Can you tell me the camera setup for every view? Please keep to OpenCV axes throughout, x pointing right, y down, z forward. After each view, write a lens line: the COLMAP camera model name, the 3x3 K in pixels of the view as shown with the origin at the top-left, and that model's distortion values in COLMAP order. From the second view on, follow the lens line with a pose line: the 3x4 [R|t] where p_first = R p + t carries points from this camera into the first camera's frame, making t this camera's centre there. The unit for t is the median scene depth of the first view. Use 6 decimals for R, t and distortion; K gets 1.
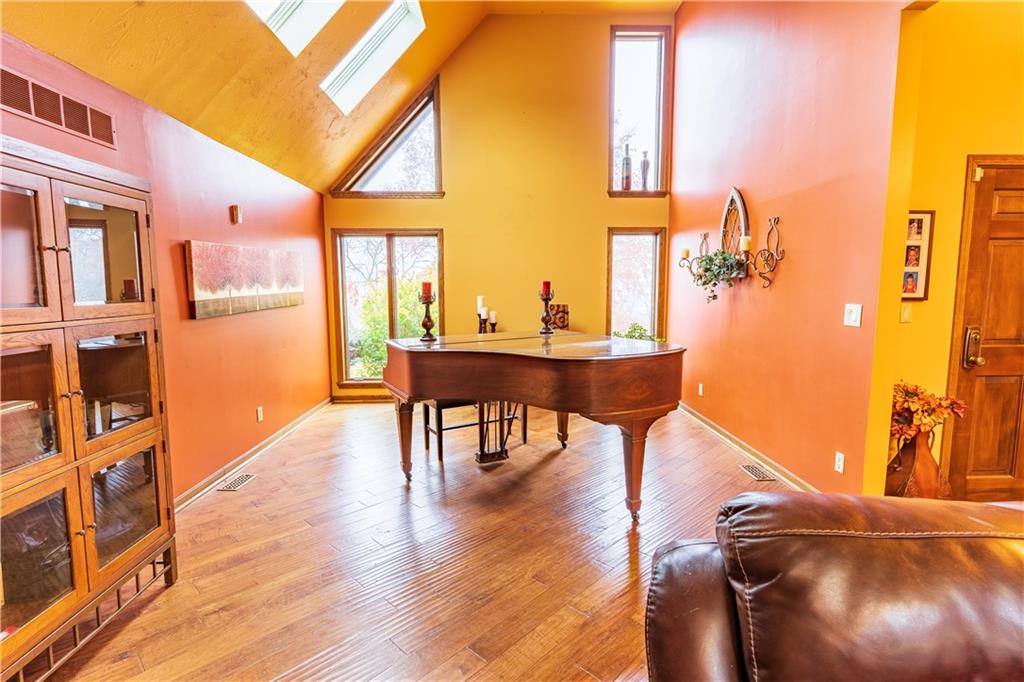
lens RADIAL K [[495.3, 0, 512.0], [0, 495.3, 341.0], [0, 0, 1]] dist [0.001264, 0.000490]
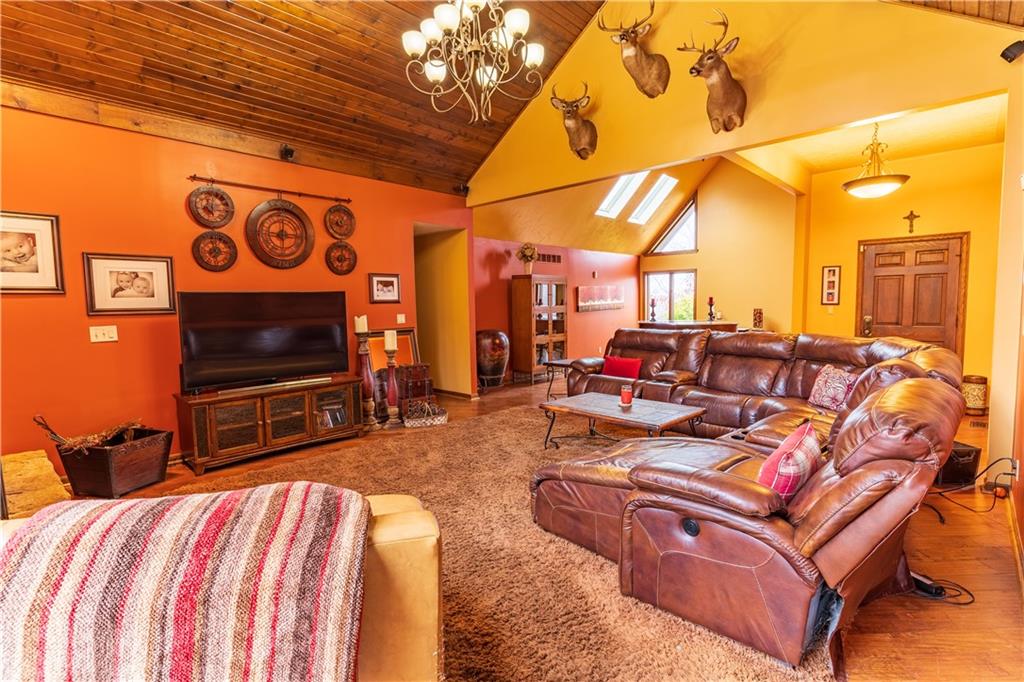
lens RADIAL K [[495.3, 0, 512.0], [0, 495.3, 341.0], [0, 0, 1]] dist [0.001264, 0.000490]
pose [[0.718656, 0.047167, -0.693764, 0.978773], [-0.060650, 0.998146, 0.005036, 0.119067], [0.692716, 0.038458, 0.720185, -1.213777]]
